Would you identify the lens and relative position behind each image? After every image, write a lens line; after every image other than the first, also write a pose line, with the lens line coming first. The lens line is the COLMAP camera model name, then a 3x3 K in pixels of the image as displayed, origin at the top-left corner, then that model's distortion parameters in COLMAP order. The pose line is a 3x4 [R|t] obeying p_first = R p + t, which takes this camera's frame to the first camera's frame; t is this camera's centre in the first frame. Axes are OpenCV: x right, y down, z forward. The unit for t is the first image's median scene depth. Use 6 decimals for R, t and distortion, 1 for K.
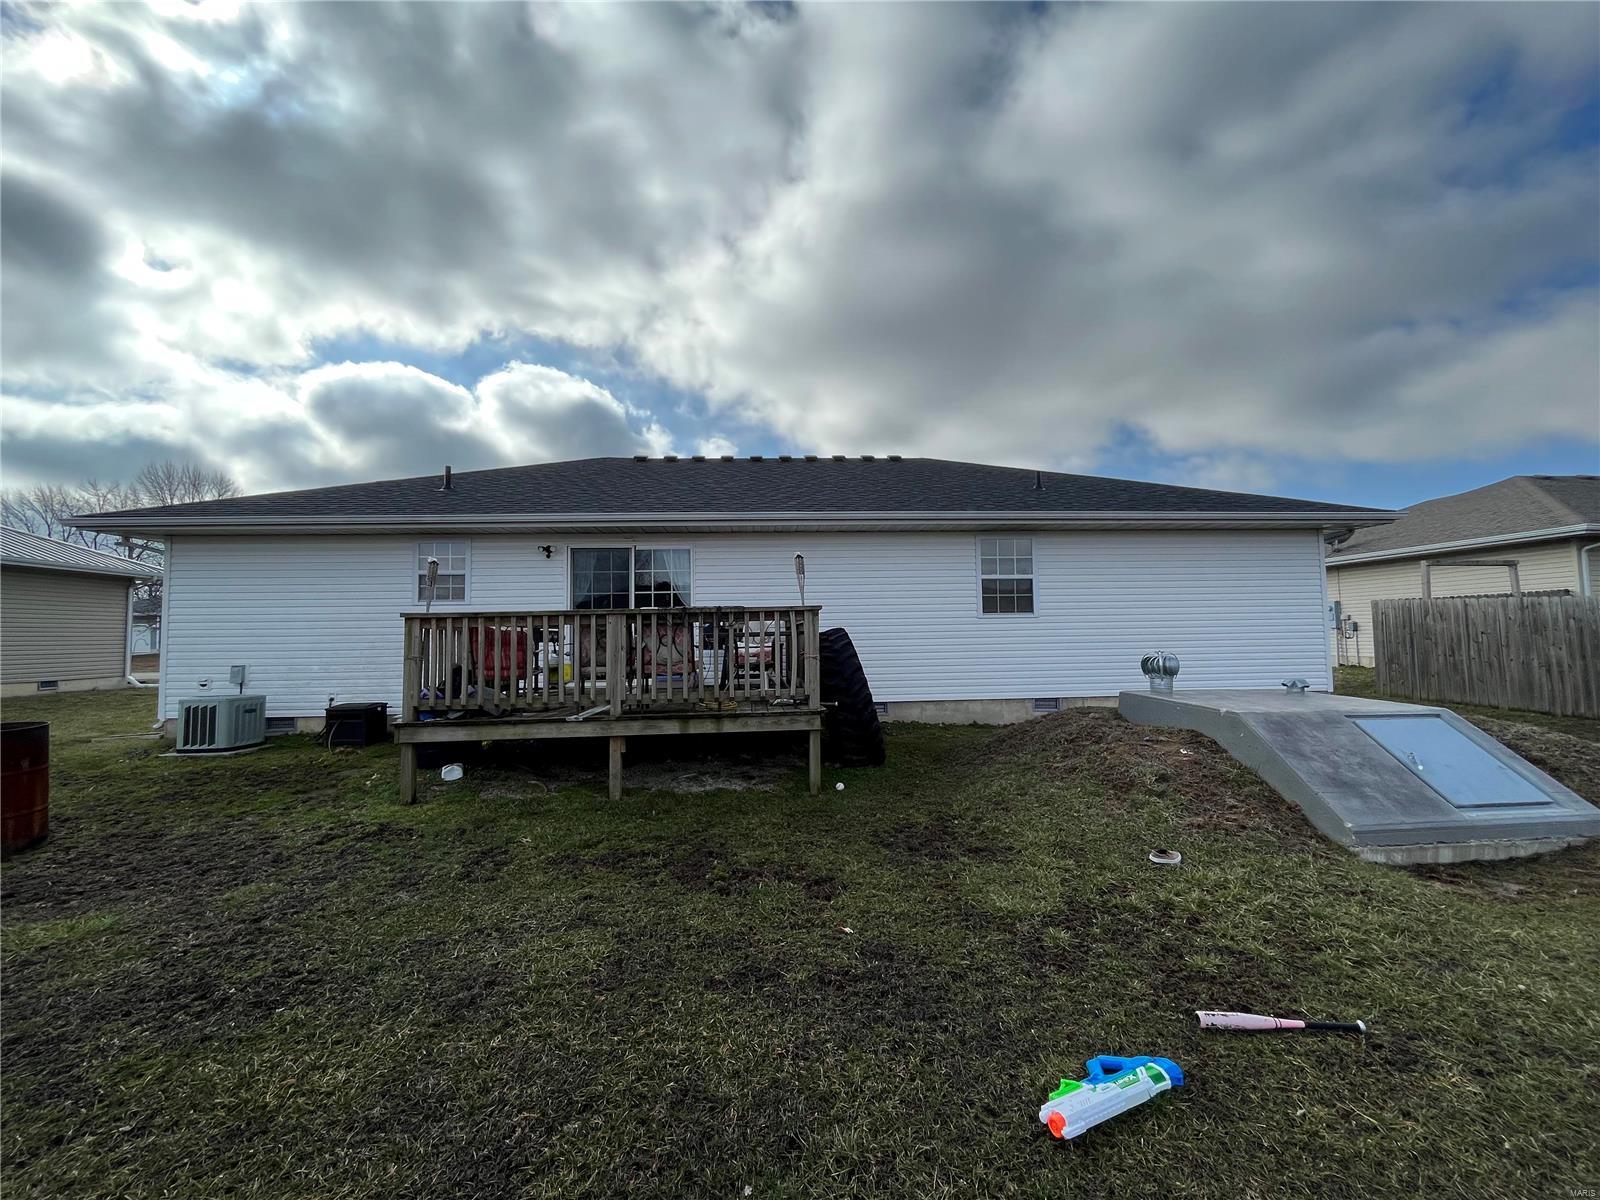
lens RADIAL K [[649.5, 0, 800.0], [0, 649.5, 600.0], [0, 0, 1]] dist [-0.001776, -0.000237]
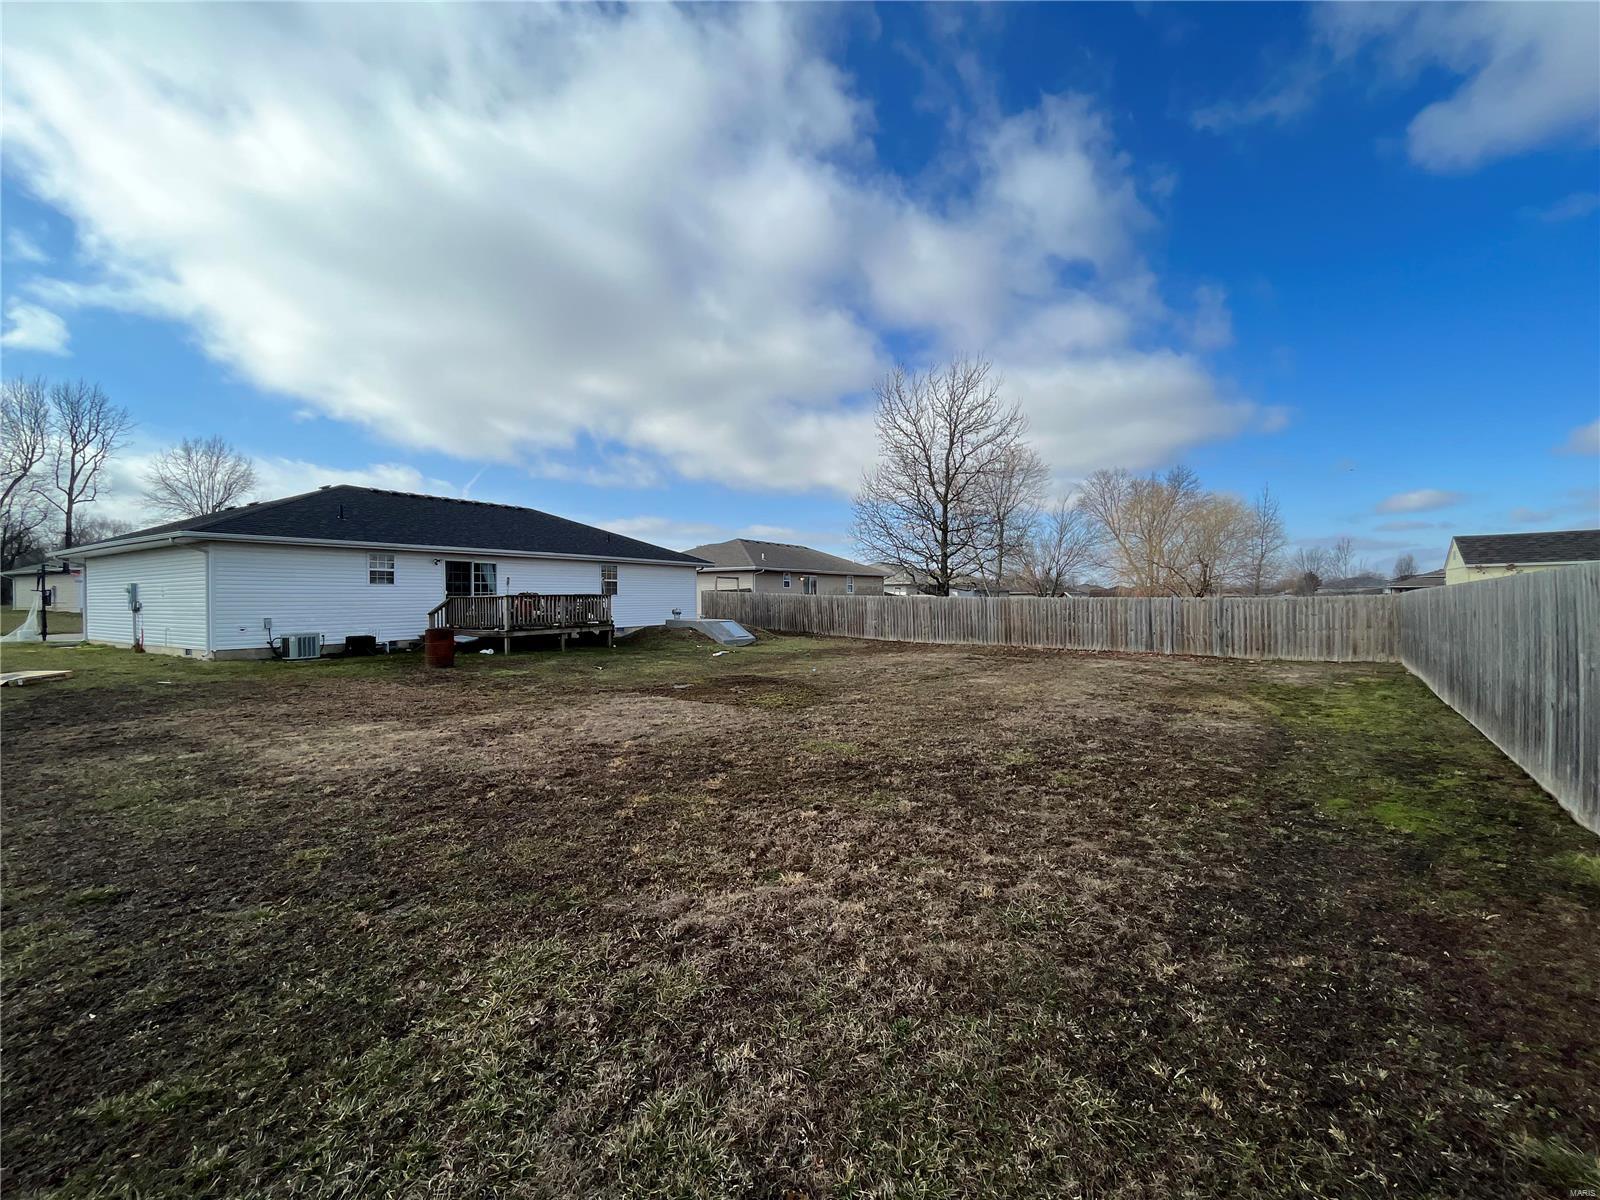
lens RADIAL K [[649.1, 0, 800.0], [0, 649.1, 600.0], [0, 0, 1]] dist [-0.002264, -0.000318]
pose [[0.580819, 0.006955, 0.814003, -1.392966], [-0.052316, 0.998215, 0.028800, -0.072567], [-0.812350, -0.059313, 0.580146, -1.154607]]
